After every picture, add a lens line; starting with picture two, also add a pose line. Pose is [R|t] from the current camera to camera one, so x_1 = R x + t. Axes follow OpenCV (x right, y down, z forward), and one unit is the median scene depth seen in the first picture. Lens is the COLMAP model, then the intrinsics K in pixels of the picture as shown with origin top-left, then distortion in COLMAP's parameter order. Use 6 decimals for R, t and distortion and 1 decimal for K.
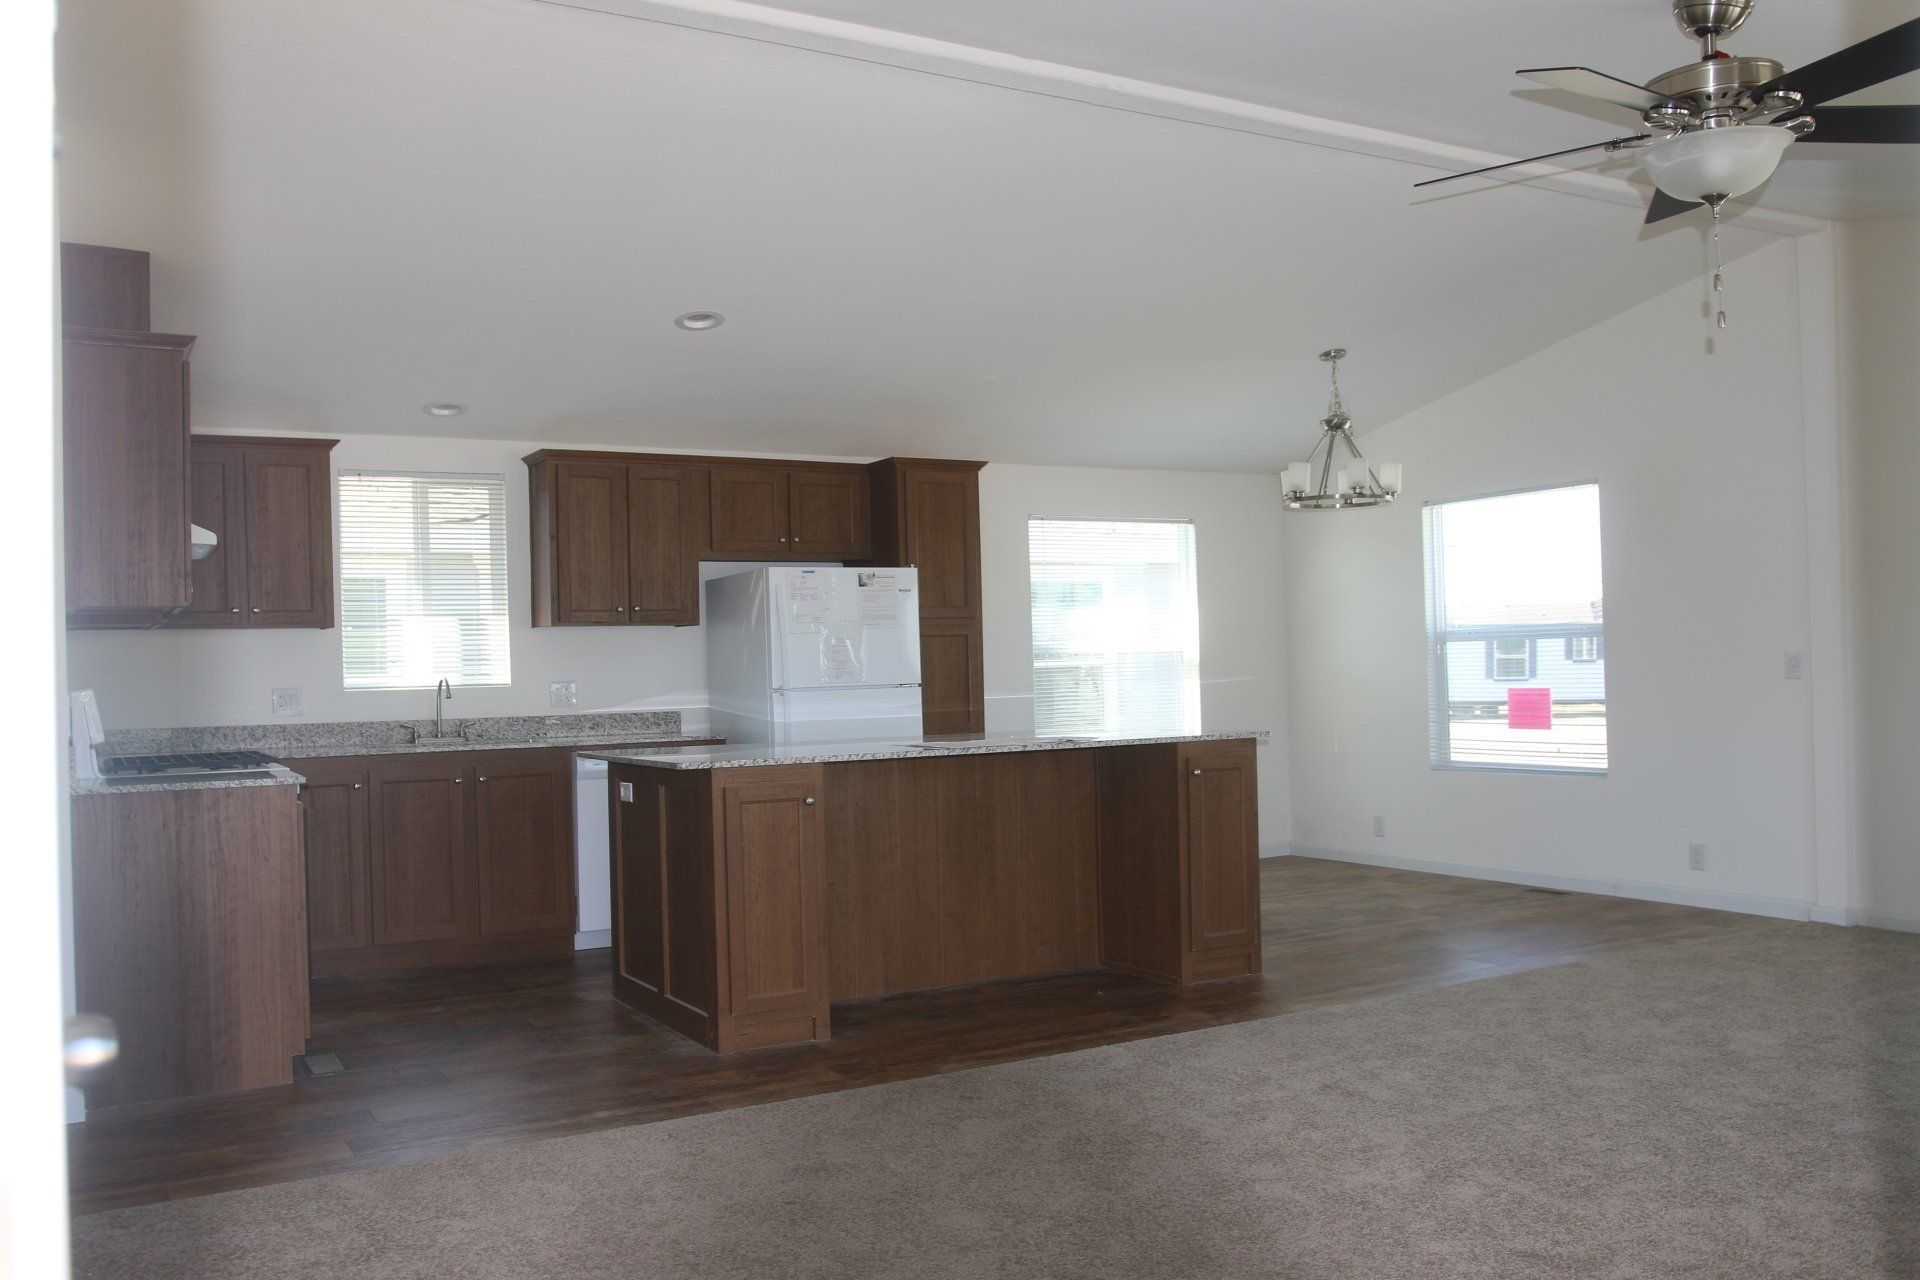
lens RADIAL K [[1627.5, 0, 960.0], [0, 1627.5, 640.0], [0, 0, 1]] dist [-0.001662, 0.002388]
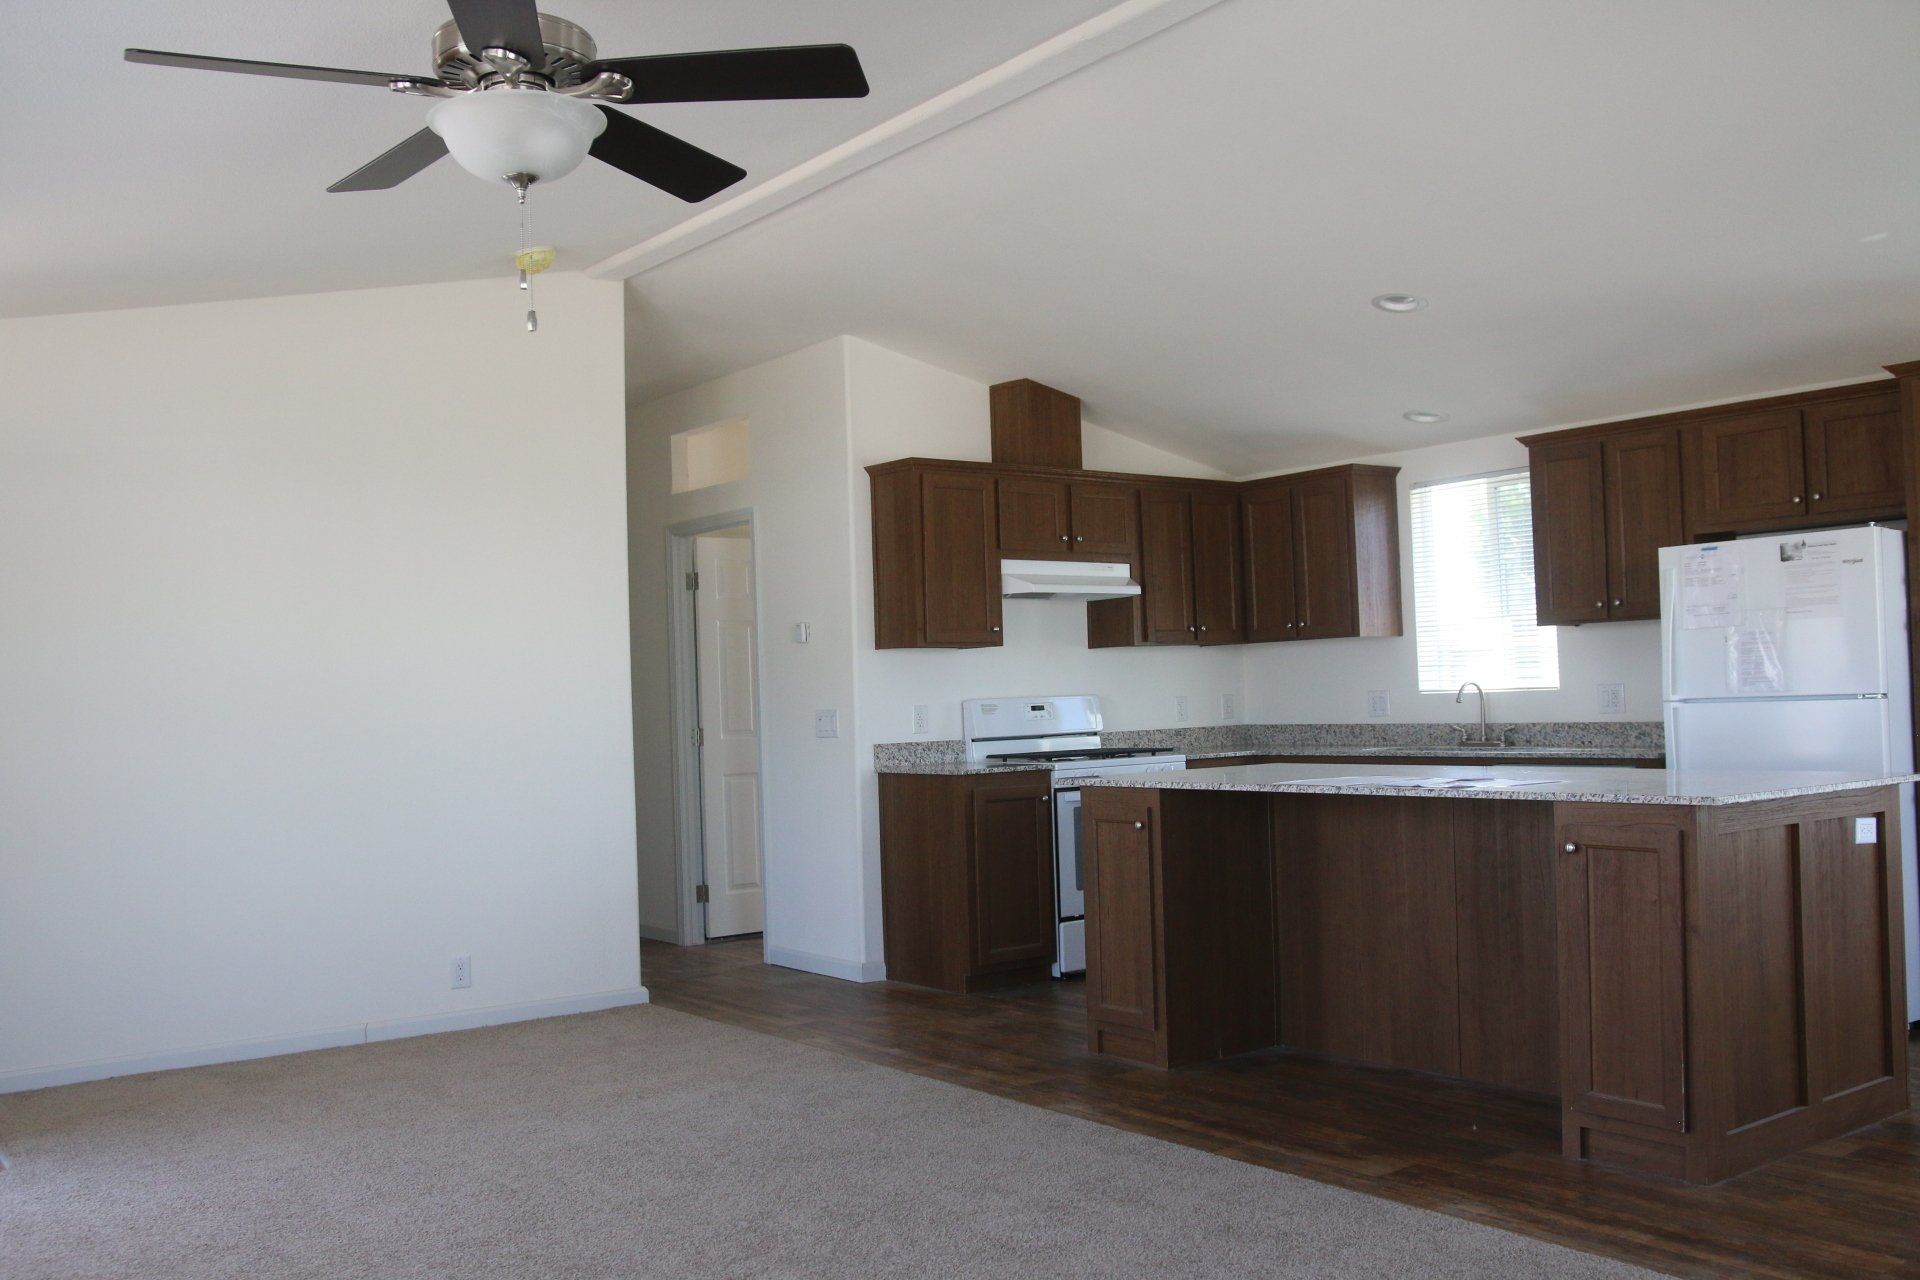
lens RADIAL K [[1732.2, 0, 947.8], [0, 1732.2, 643.7], [0, 0, 1]] dist [-0.069333, 0.081627]
pose [[0.110052, -0.009928, -0.993876, 0.688158], [0.045000, 0.998974, -0.004996, -0.009182], [0.992907, -0.044175, 0.110386, 0.558758]]
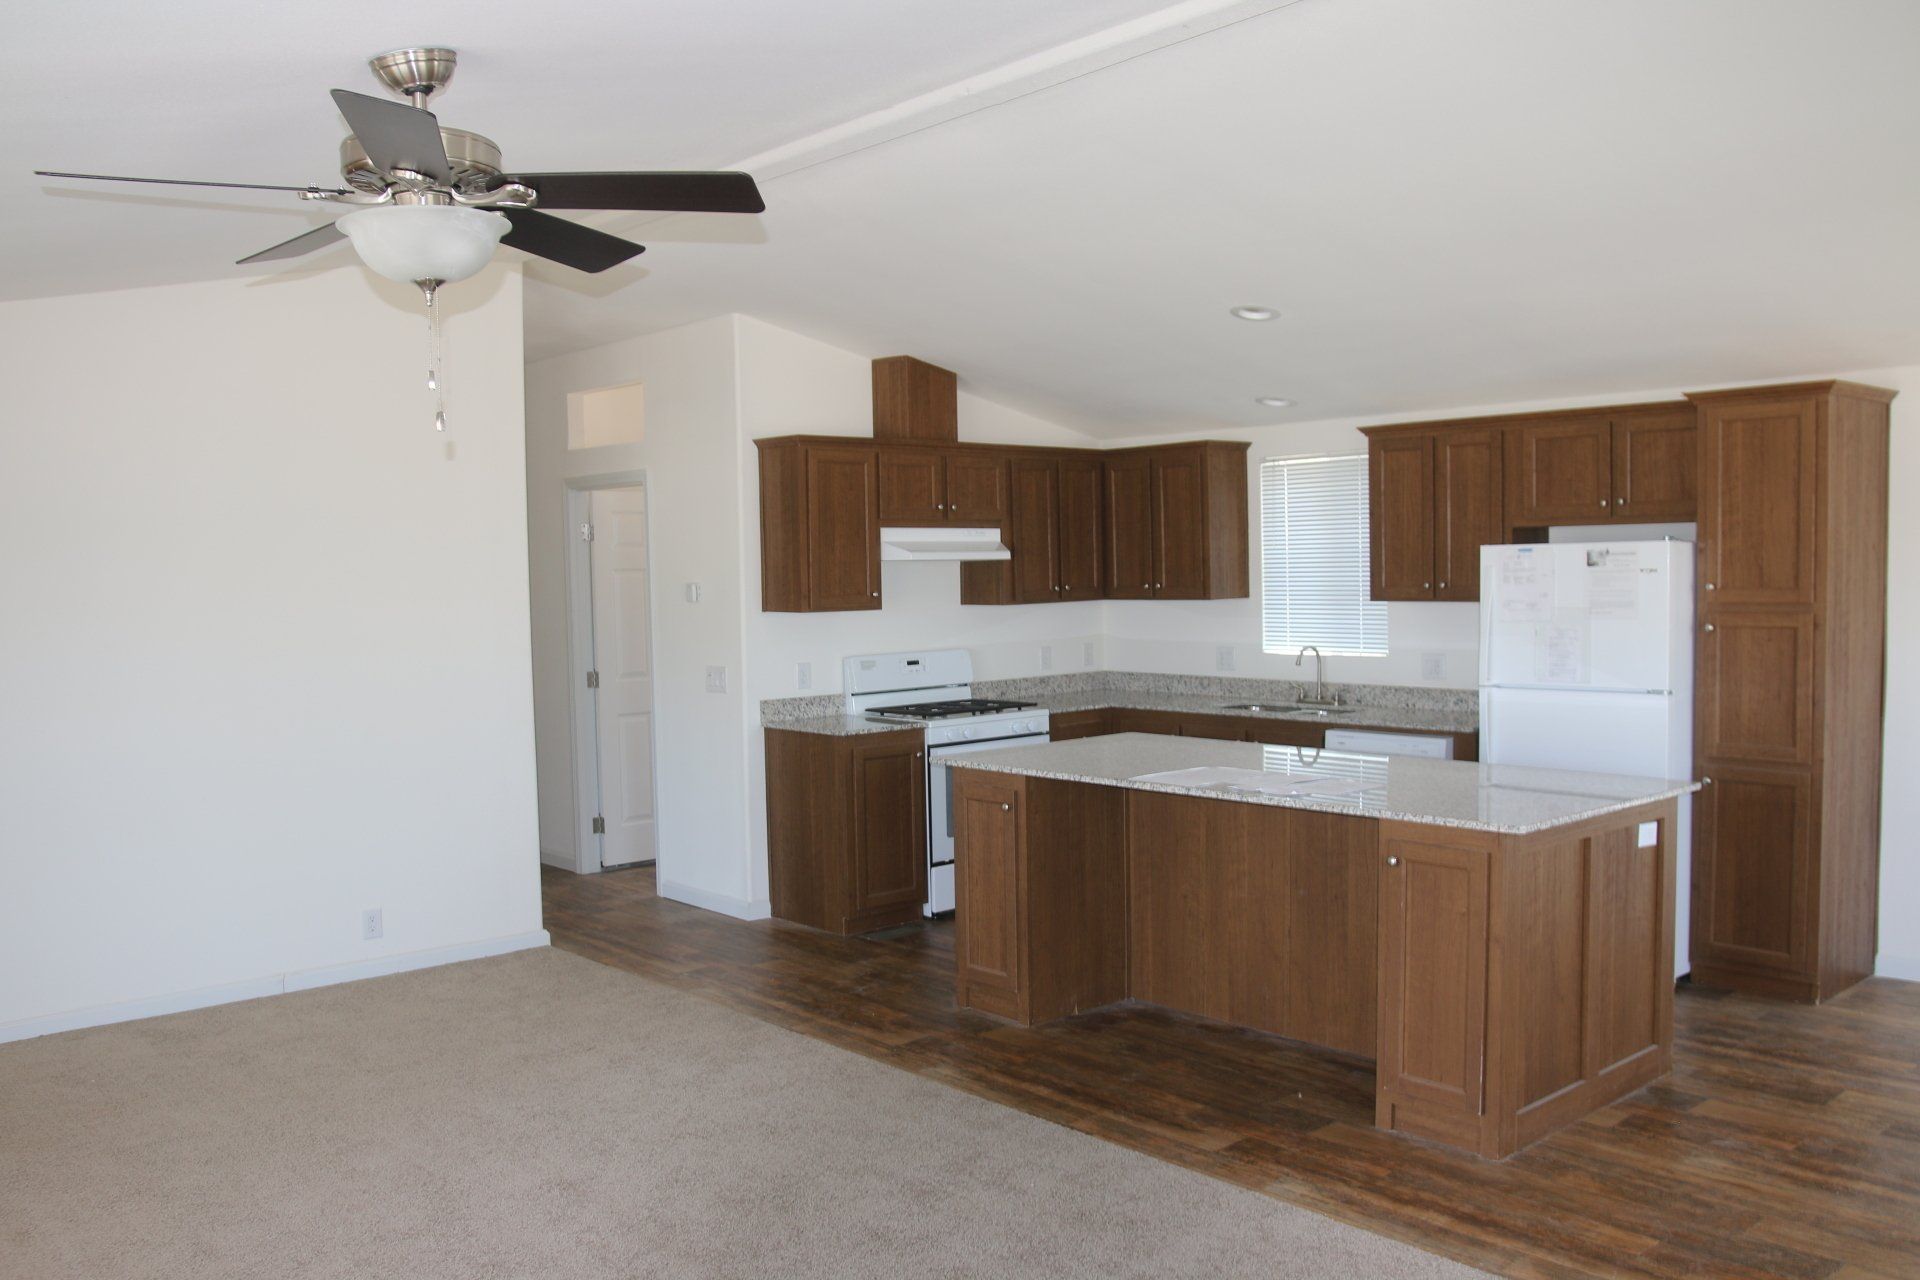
lens RADIAL K [[1621.2, 0, 952.7], [0, 1621.2, 647.1], [0, 0, 1]] dist [-0.088945, 0.082993]
pose [[0.187011, 0.072624, -0.979670, 0.690461], [0.031117, 0.996325, 0.079798, -0.068915], [0.981865, -0.045408, 0.184064, 0.558209]]
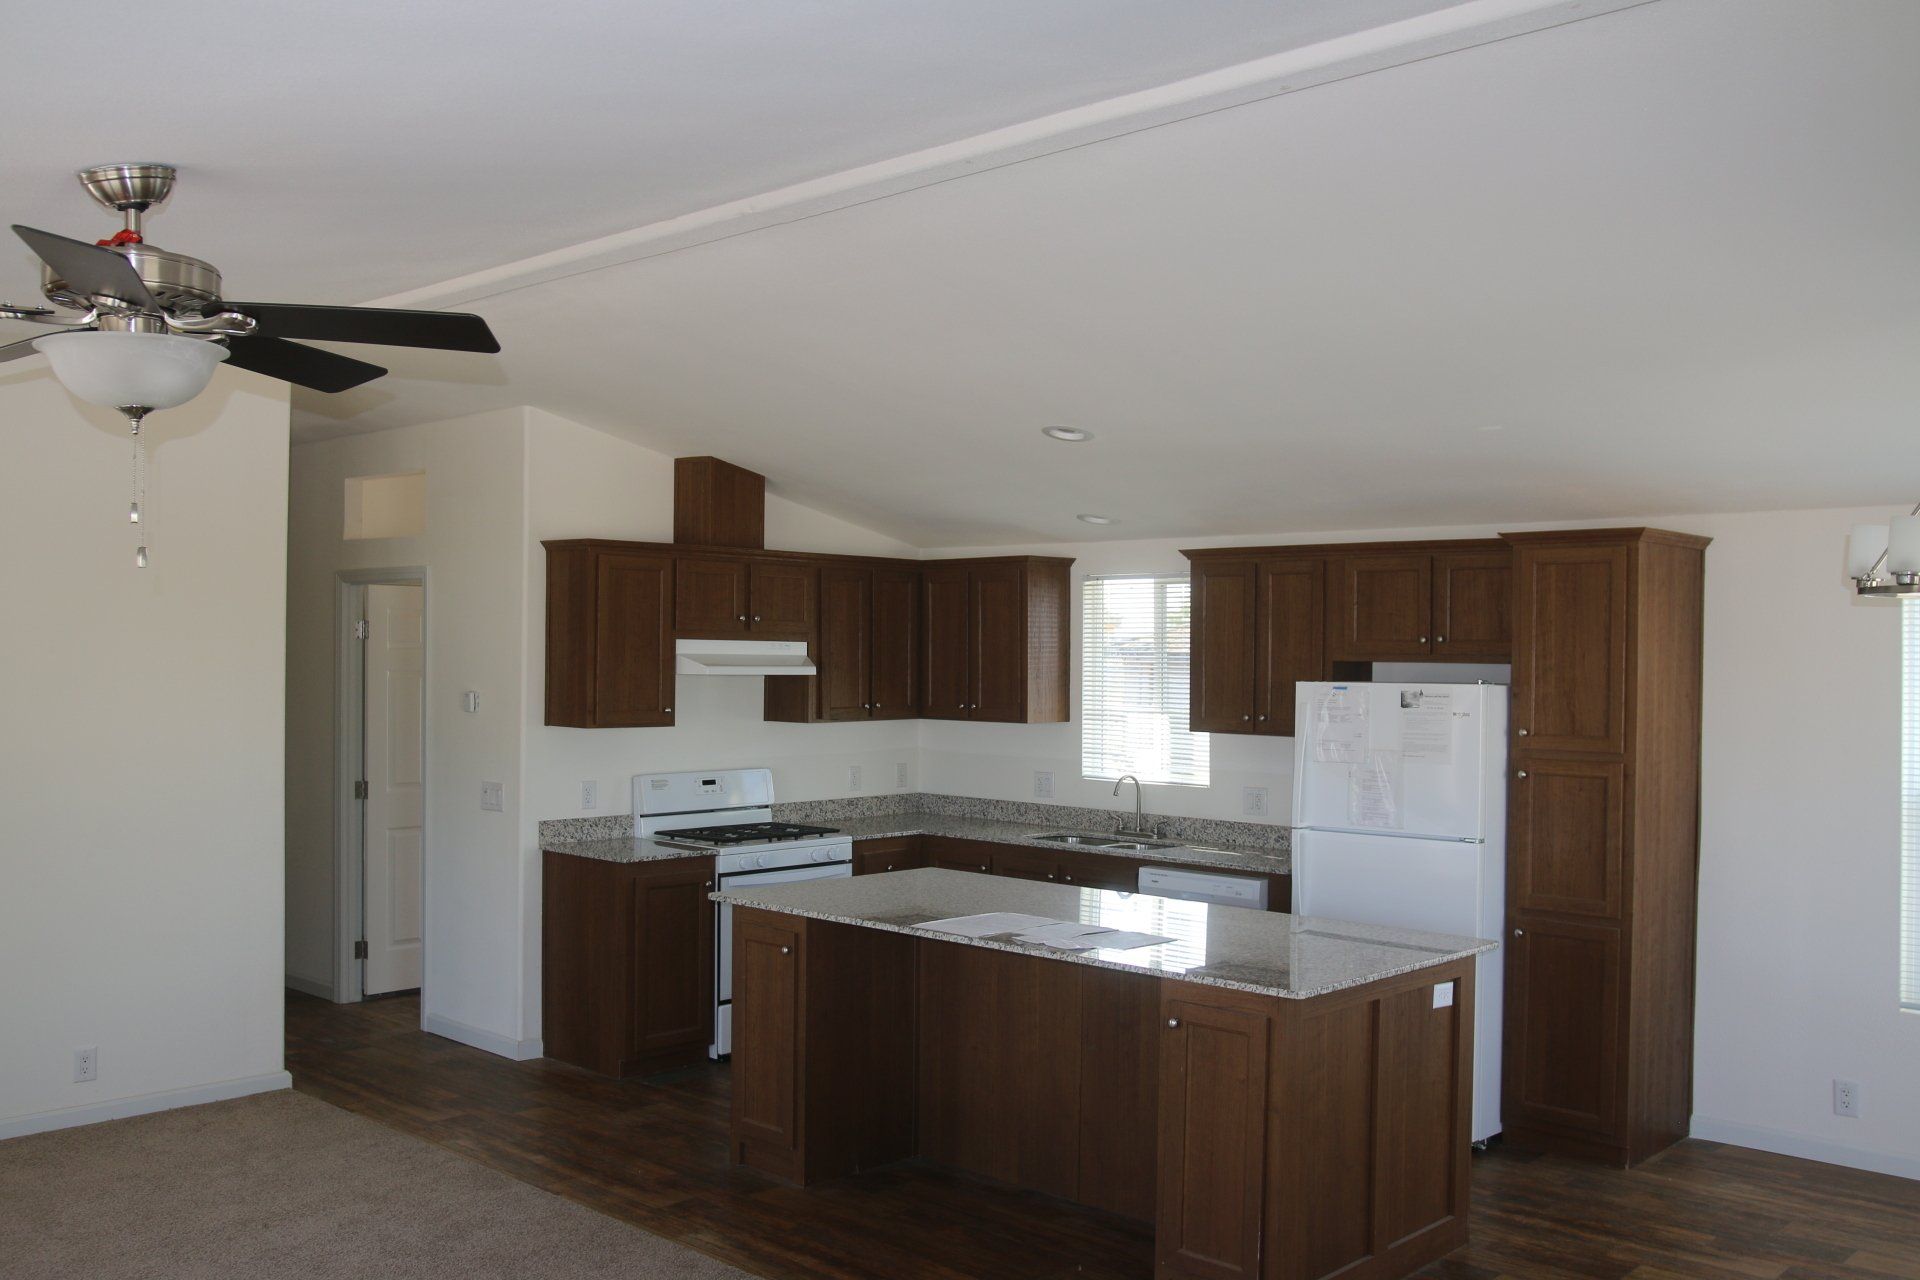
lens RADIAL K [[1749.8, 0, 960.0], [0, 1749.8, 640.0], [0, 0, 1]] dist [-0.068530, 0.084583]
pose [[0.273635, 0.024312, -0.961526, 0.714424], [-0.001244, 0.999689, 0.024923, -0.089414], [0.961833, -0.005624, 0.273580, 0.584248]]
